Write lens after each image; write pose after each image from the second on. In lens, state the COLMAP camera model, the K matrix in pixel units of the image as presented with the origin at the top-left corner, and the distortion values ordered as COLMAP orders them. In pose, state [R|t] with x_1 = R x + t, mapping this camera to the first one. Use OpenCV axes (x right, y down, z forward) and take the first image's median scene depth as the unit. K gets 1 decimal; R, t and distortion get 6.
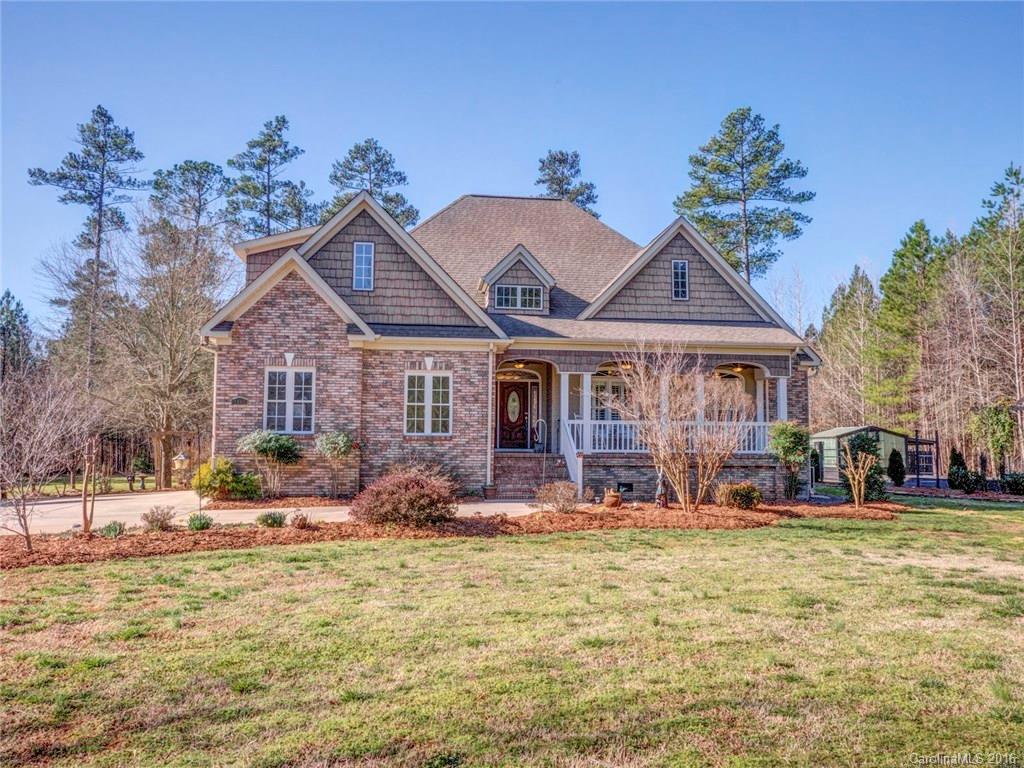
lens RADIAL K [[831.2, 0, 512.0], [0, 831.2, 384.0], [0, 0, 1]] dist [0.002805, 0.005274]
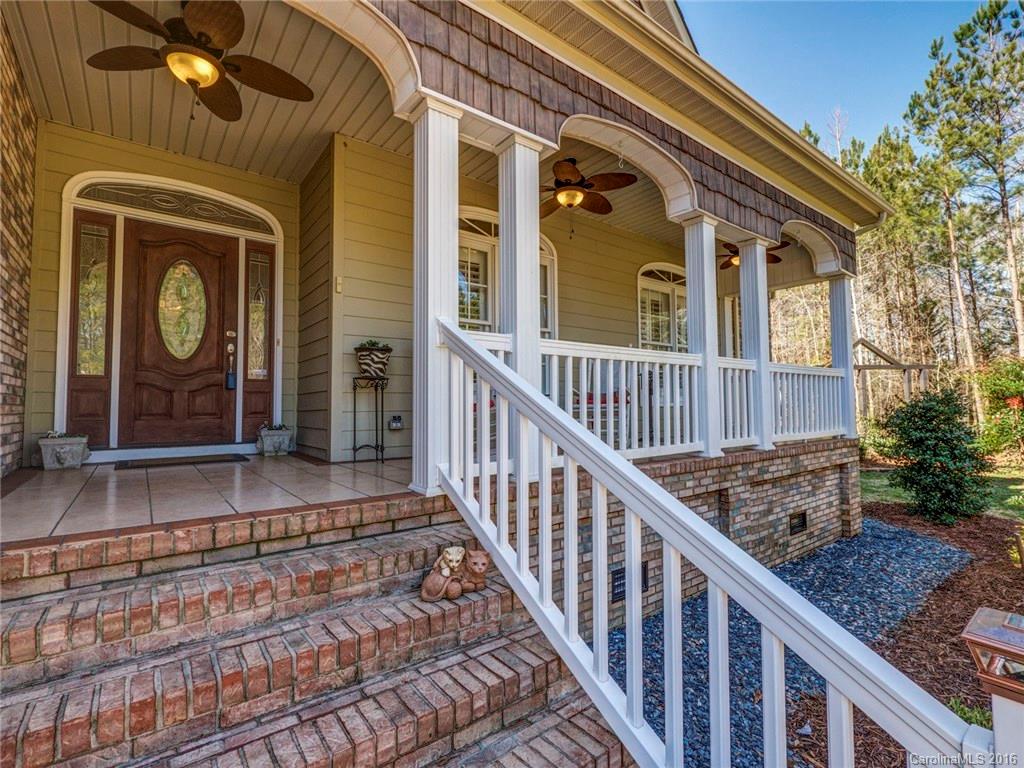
lens RADIAL K [[484.0, 0, 512.0], [0, 484.0, 384.0], [0, 0, 1]] dist [0.000534, 0.000040]
pose [[0.844599, 0.010414, 0.535298, 0.006373], [-0.034043, 0.998832, 0.034282, 0.030675], [-0.534316, -0.047178, 0.843967, 0.539324]]
